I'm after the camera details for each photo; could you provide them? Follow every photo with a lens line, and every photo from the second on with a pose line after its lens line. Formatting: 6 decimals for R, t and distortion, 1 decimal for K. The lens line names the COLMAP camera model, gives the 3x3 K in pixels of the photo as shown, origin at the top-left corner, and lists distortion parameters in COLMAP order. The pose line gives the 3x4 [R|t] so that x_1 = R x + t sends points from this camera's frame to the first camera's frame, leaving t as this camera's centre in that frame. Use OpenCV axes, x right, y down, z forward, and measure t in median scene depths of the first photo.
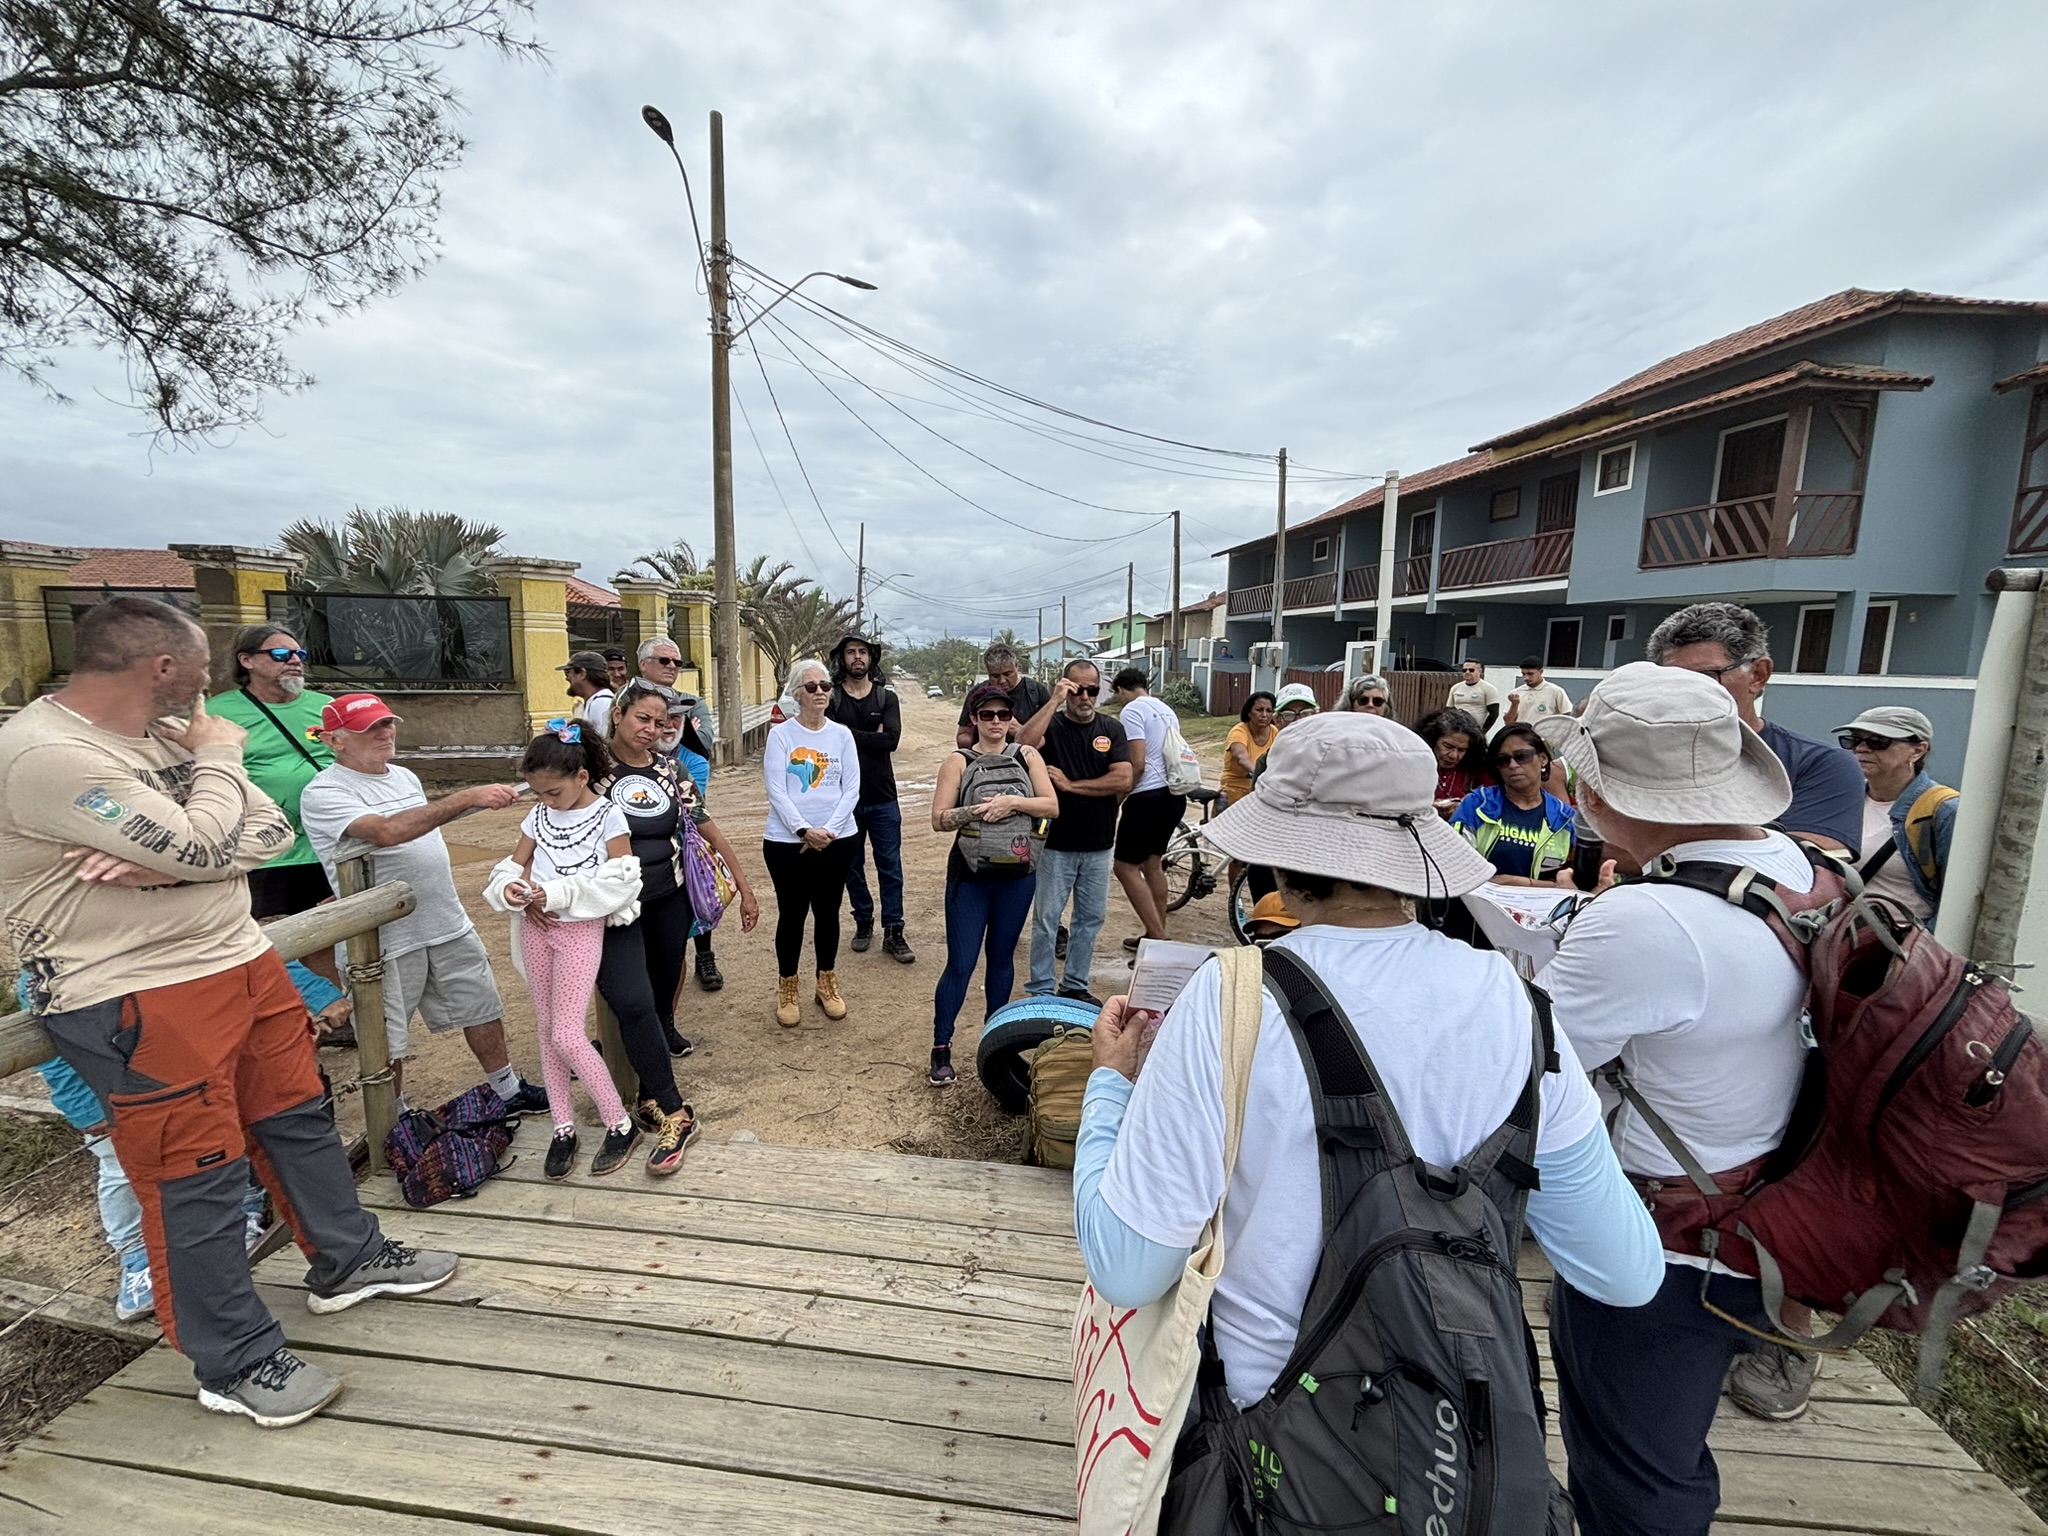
lens RADIAL K [[870.3, 0, 1014.1], [0, 870.3, 755.9], [0, 0, 1]] dist [0.009692, 0.005543]
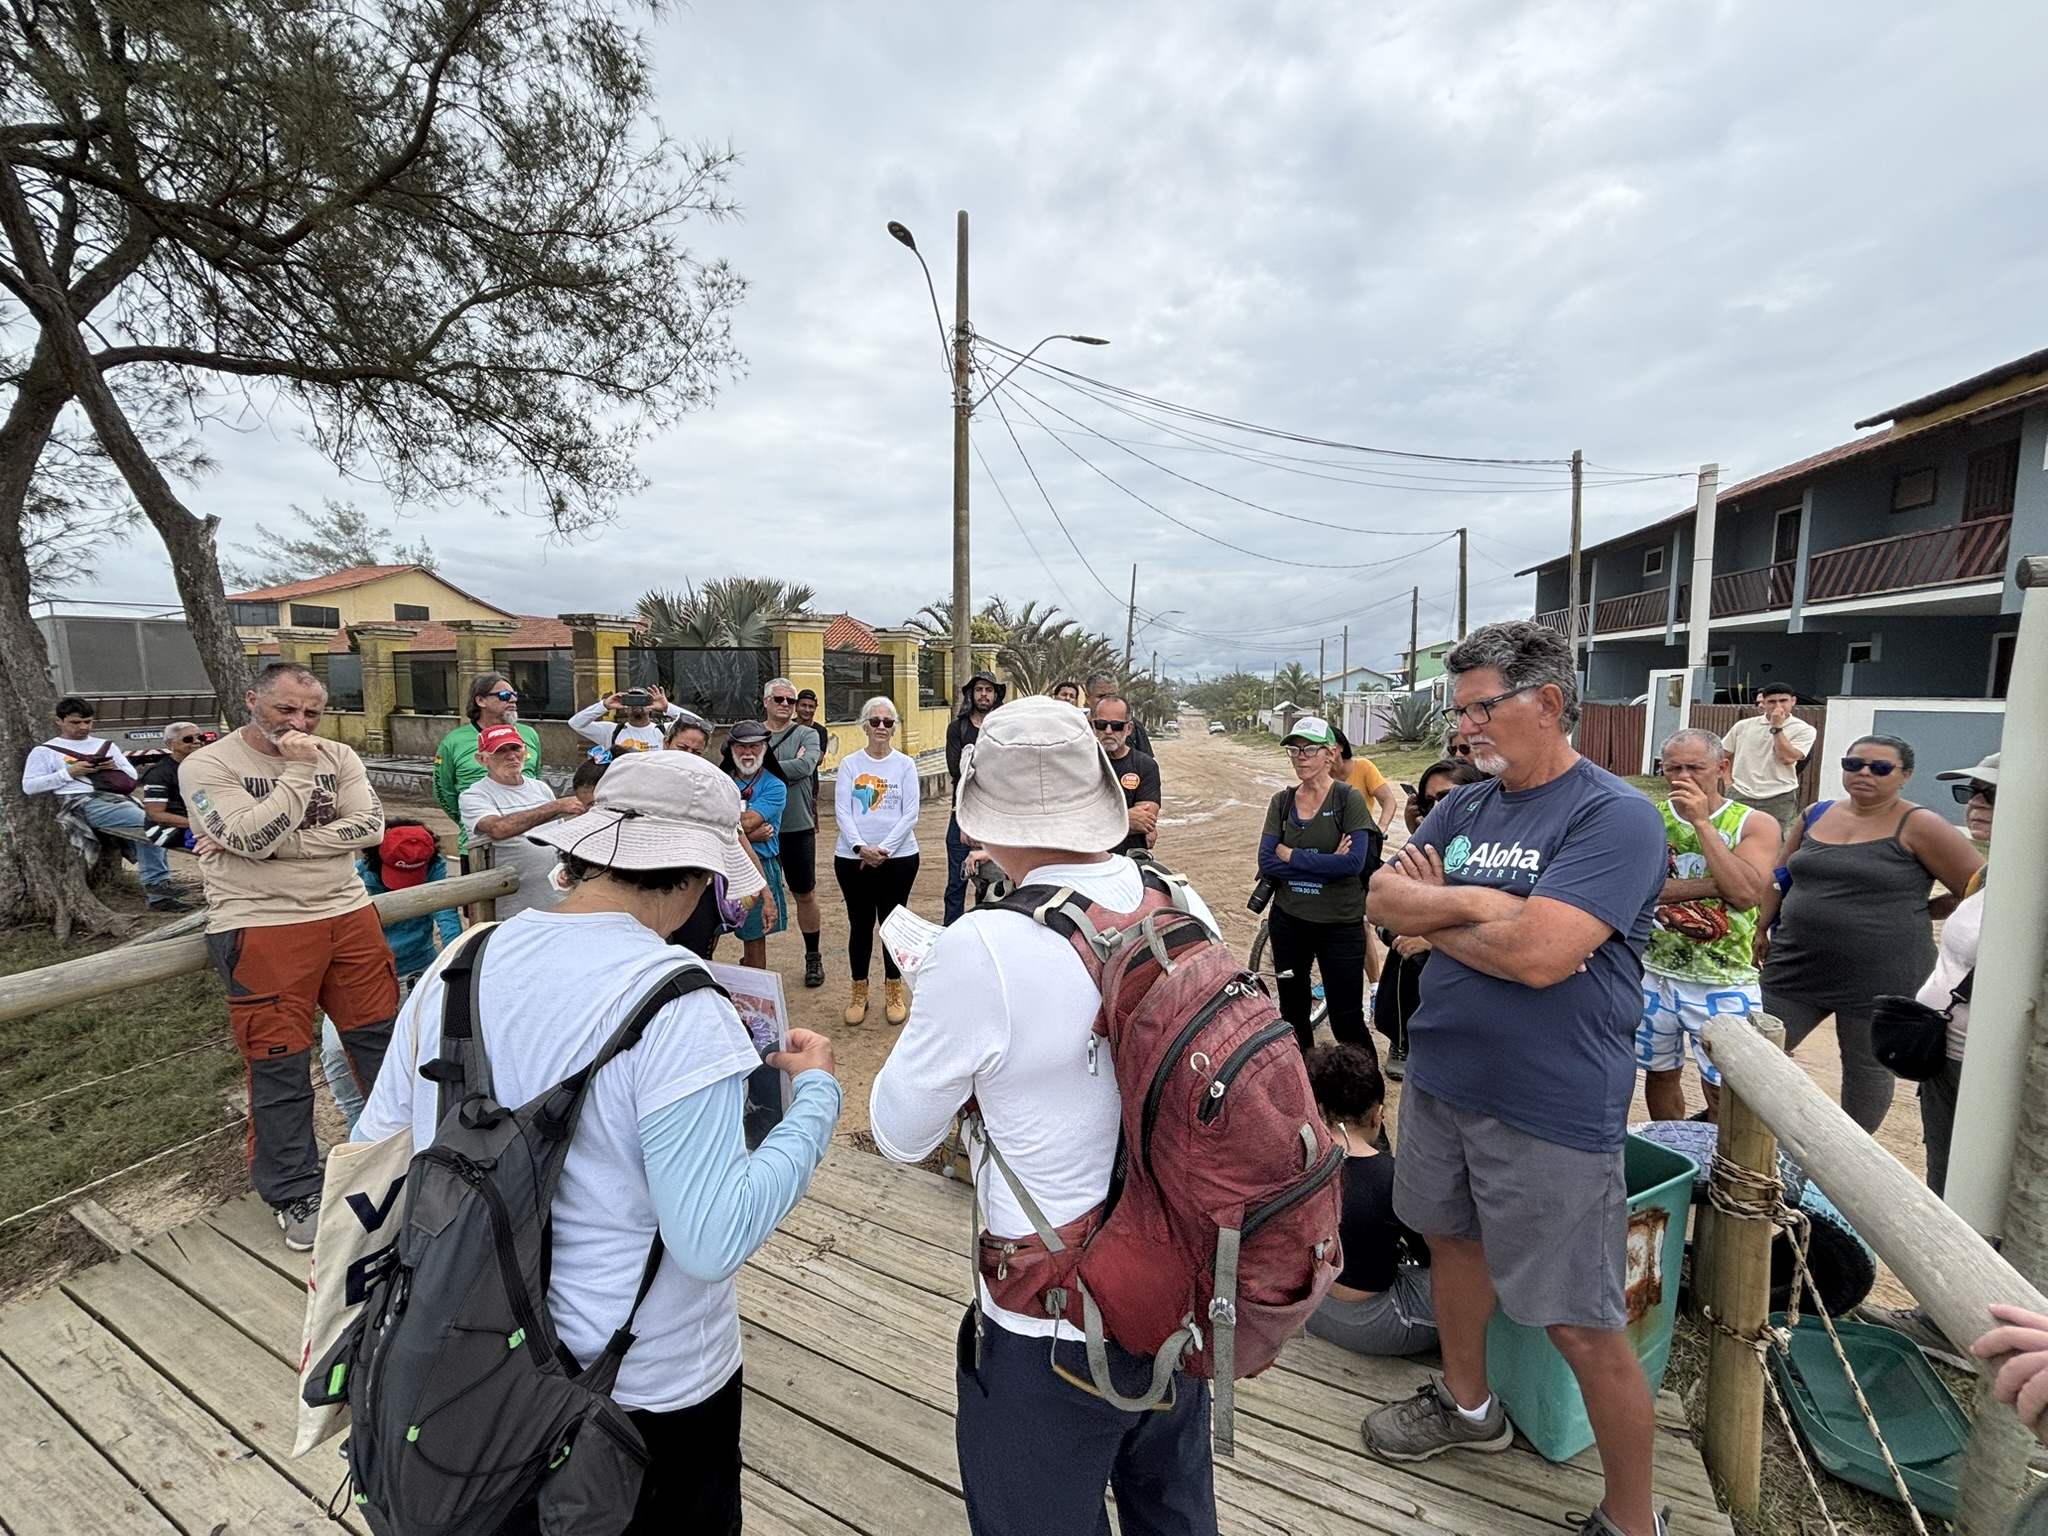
lens RADIAL K [[870.3, 0, 1014.1], [0, 870.3, 755.9], [0, 0, 1]] dist [0.009692, 0.005543]
pose [[0.940964, 0.015117, -0.338170, 0.104380], [-0.029191, 0.998905, -0.036572, 0.000719], [0.337247, 0.044285, 0.940374, 0.002232]]
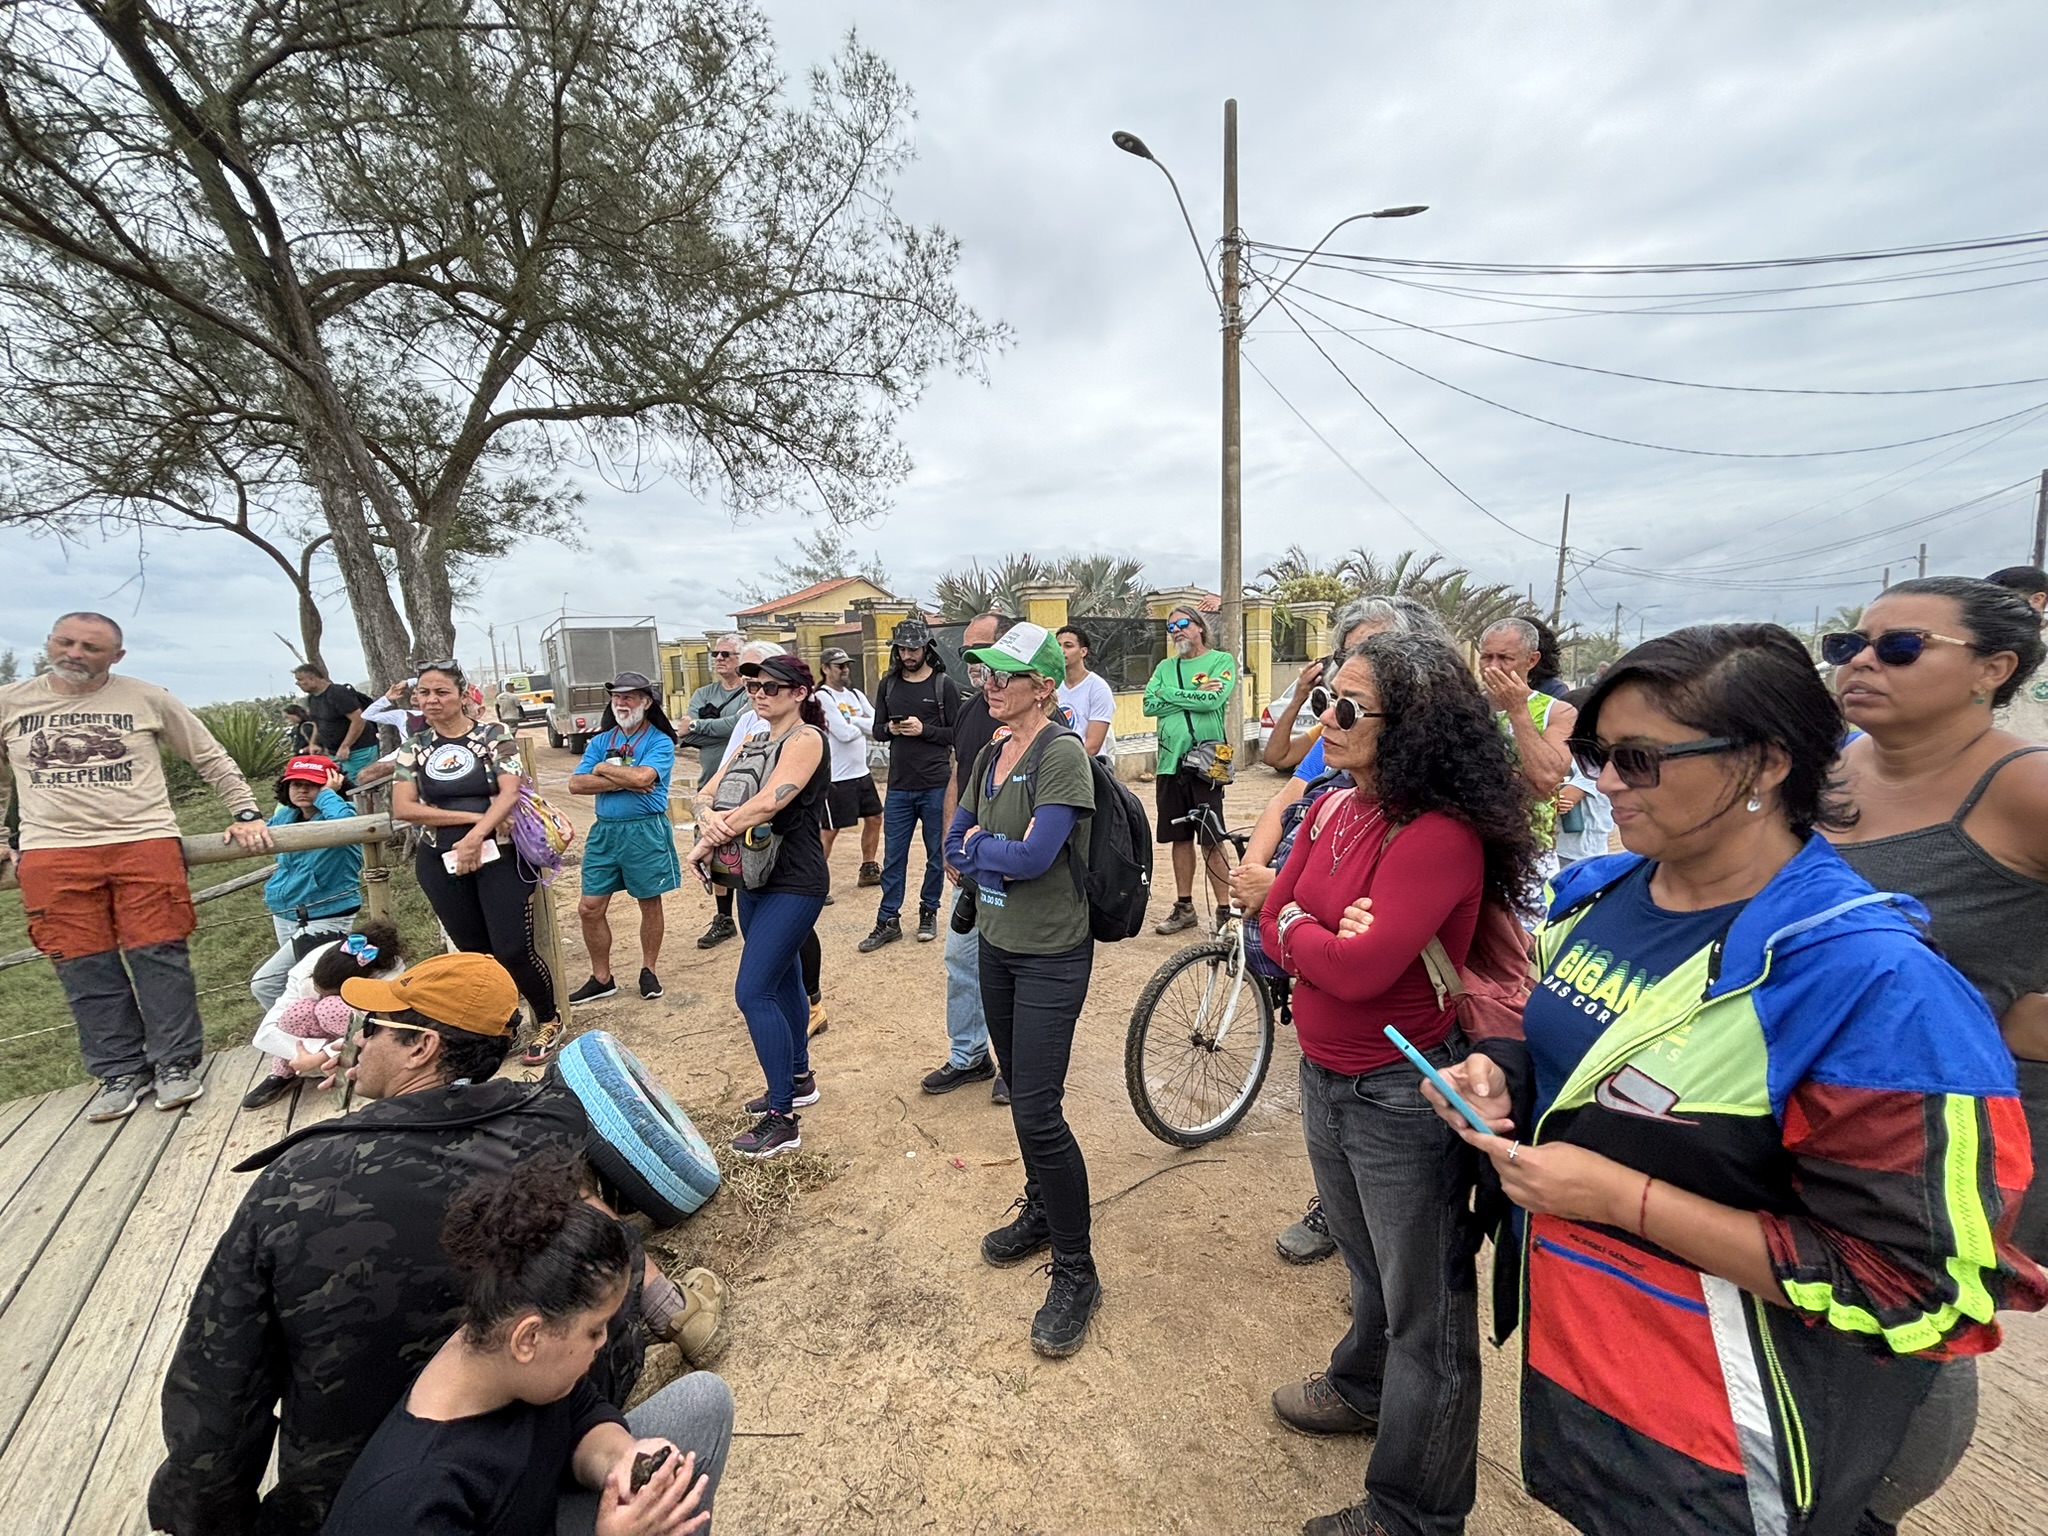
lens RADIAL K [[870.3, 0, 1014.1], [0, 870.3, 755.9], [0, 0, 1]] dist [0.009692, 0.005543]
pose [[0.672652, 0.030151, -0.739345, 0.226797], [-0.043817, 0.999039, 0.000877, 0.003304], [0.738661, 0.031806, 0.673327, 0.180220]]
